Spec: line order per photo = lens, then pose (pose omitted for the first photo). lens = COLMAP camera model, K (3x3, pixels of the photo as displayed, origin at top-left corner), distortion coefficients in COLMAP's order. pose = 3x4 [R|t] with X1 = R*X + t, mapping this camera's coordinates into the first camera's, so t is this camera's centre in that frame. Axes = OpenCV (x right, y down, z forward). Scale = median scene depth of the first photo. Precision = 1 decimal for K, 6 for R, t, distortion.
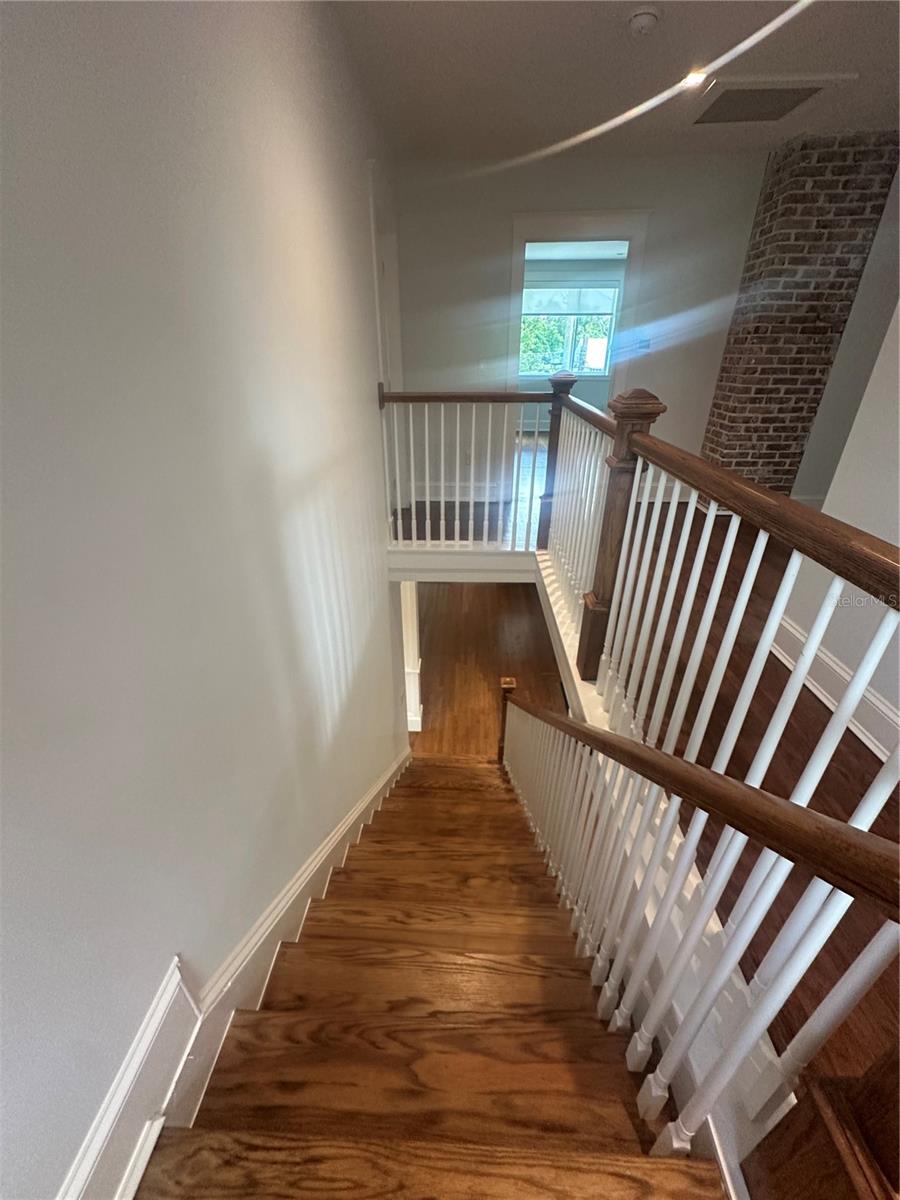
lens RADIAL K [[478.7, 0, 447.6], [0, 478.7, 598.9], [0, 0, 1]] dist [-0.005778, 0.001375]
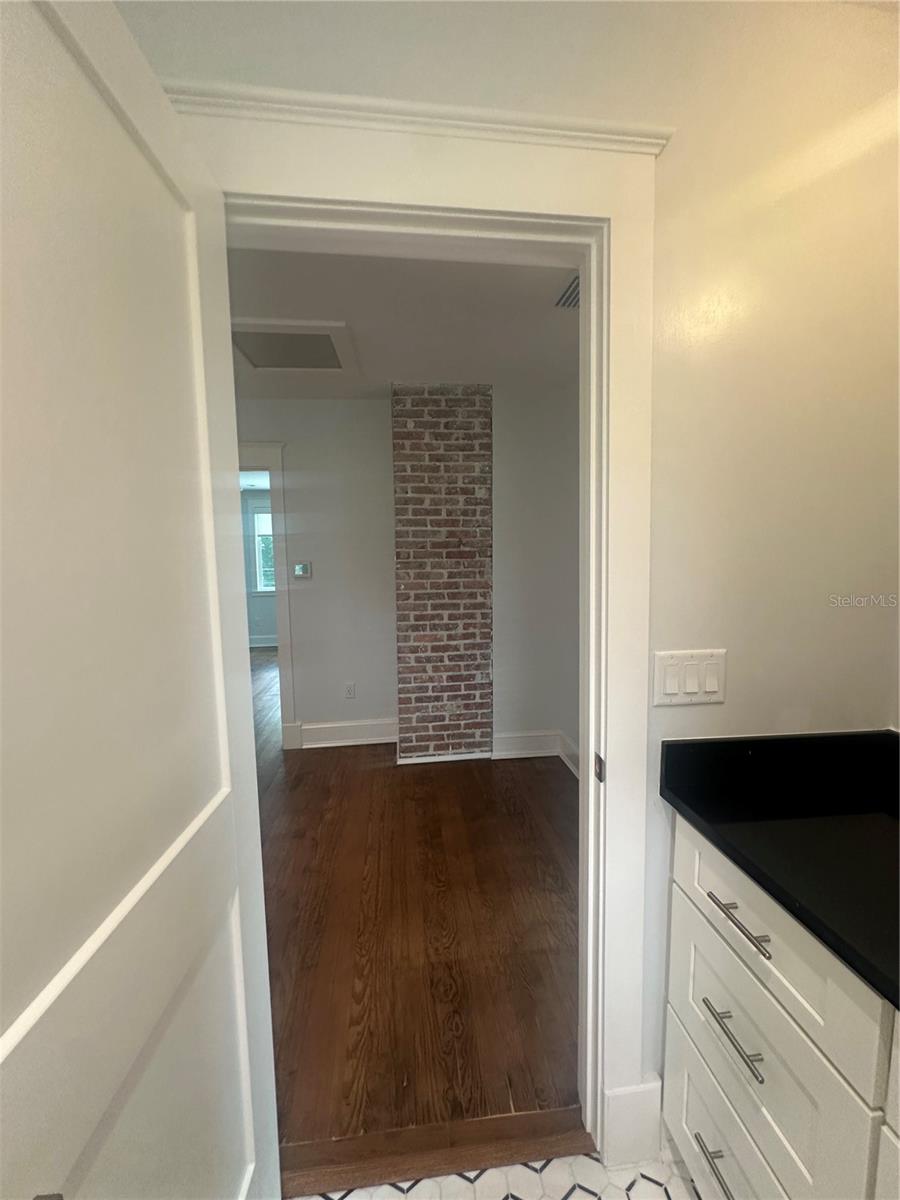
lens RADIAL K [[478.7, 0, 454.3], [0, 478.7, 600.6], [0, 0, 1]] dist [-0.005778, 0.001375]
pose [[0.987124, -0.024513, 0.158066, 0.613010], [0.083191, 0.922700, -0.376435, -0.143087], [-0.136620, 0.384738, 0.912859, 0.207299]]
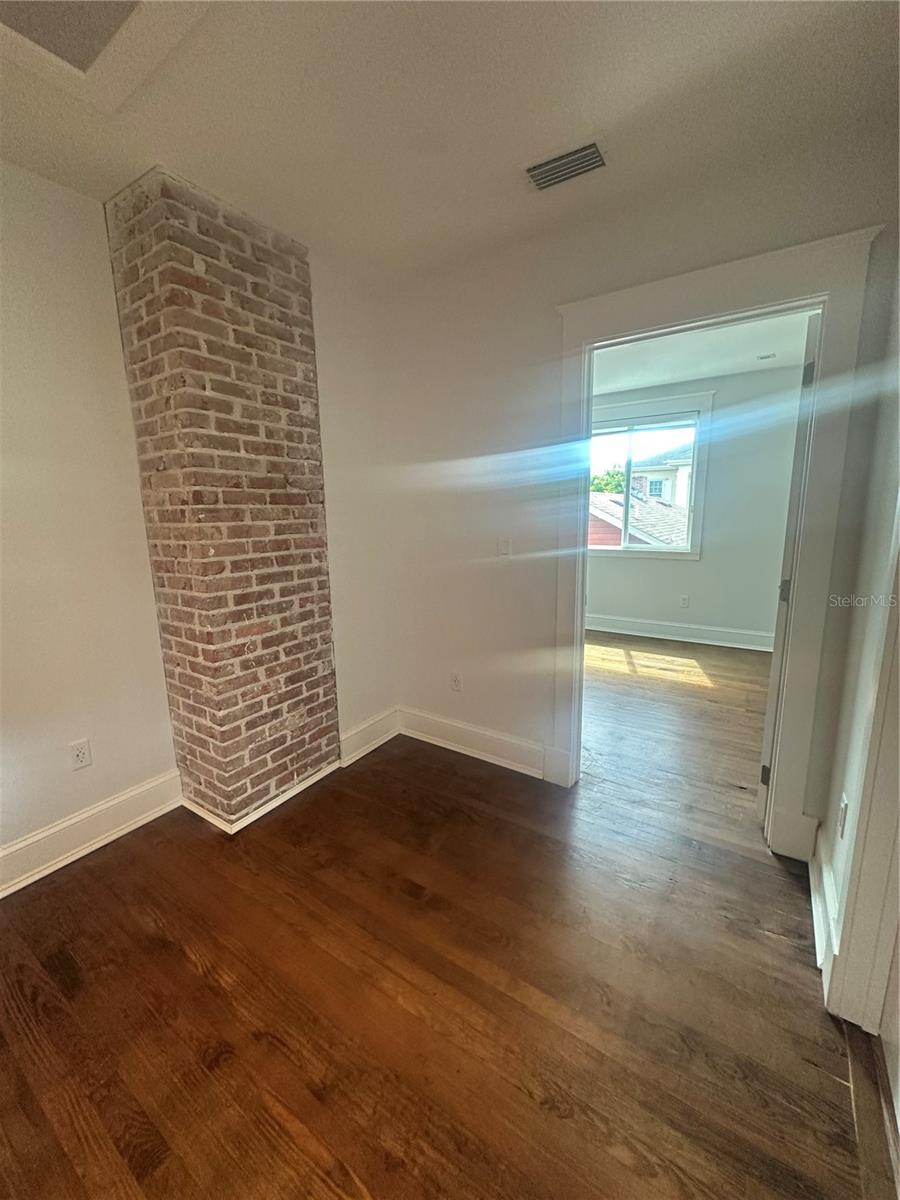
lens RADIAL K [[478.7, 0, 450.4], [0, 478.7, 599.8], [0, 0, 1]] dist [-0.005778, 0.001375]
pose [[0.518540, -0.161326, 0.839697, 0.340822], [0.405899, 0.910780, -0.075673, -0.315084], [-0.752571, 0.380071, 0.537758, 0.562787]]
